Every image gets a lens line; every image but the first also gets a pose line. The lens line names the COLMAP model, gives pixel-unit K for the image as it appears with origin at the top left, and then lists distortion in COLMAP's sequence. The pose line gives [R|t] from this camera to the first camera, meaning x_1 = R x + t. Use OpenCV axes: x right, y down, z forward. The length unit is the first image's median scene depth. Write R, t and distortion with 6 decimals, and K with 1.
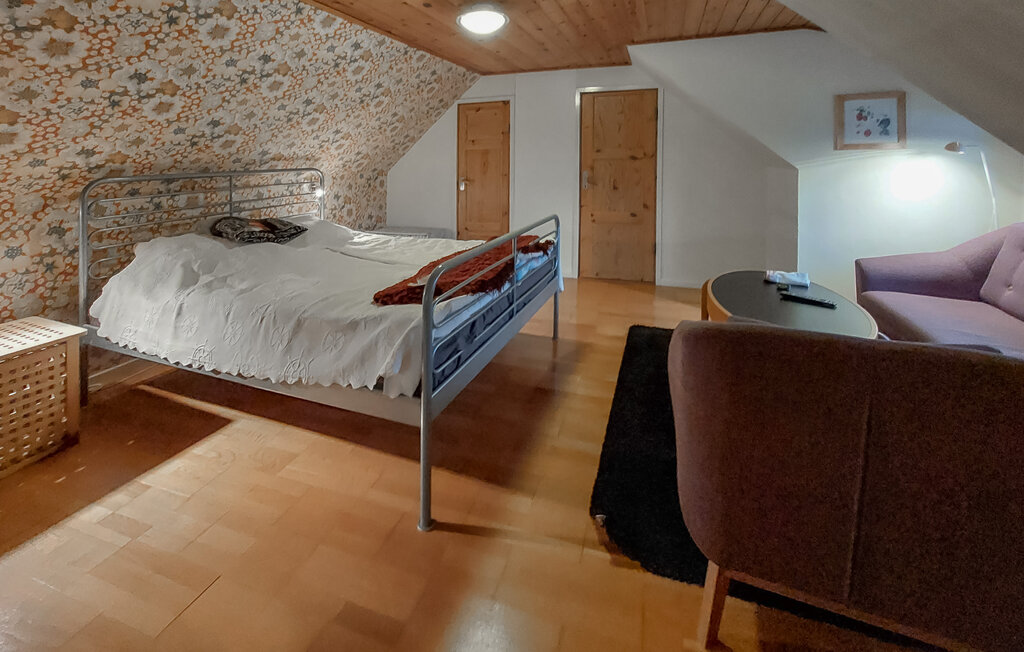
lens RADIAL K [[452.8, 0, 482.7], [0, 452.8, 315.8], [0, 0, 1]] dist [-0.000658, -0.000291]
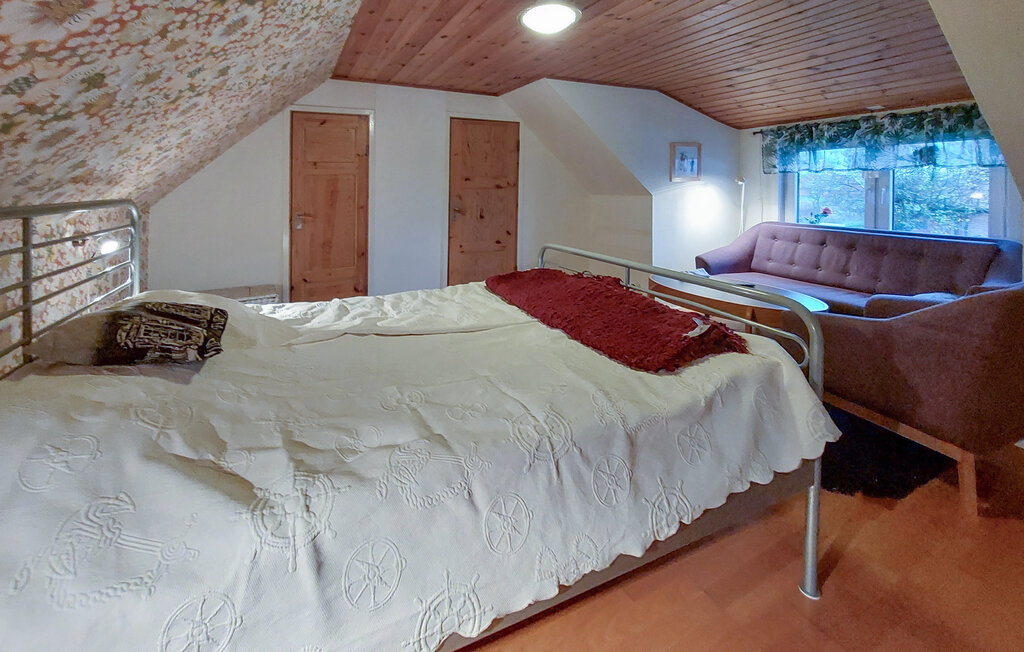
lens RADIAL K [[445.3, 0, 512.0], [0, 445.3, 326.0], [0, 0, 1]] dist [0.001023, -0.000100]
pose [[0.649812, -0.217823, 0.728215, -0.477542], [0.249958, 0.966011, 0.065907, -0.110579], [-0.717820, 0.139196, 0.682172, 0.357426]]
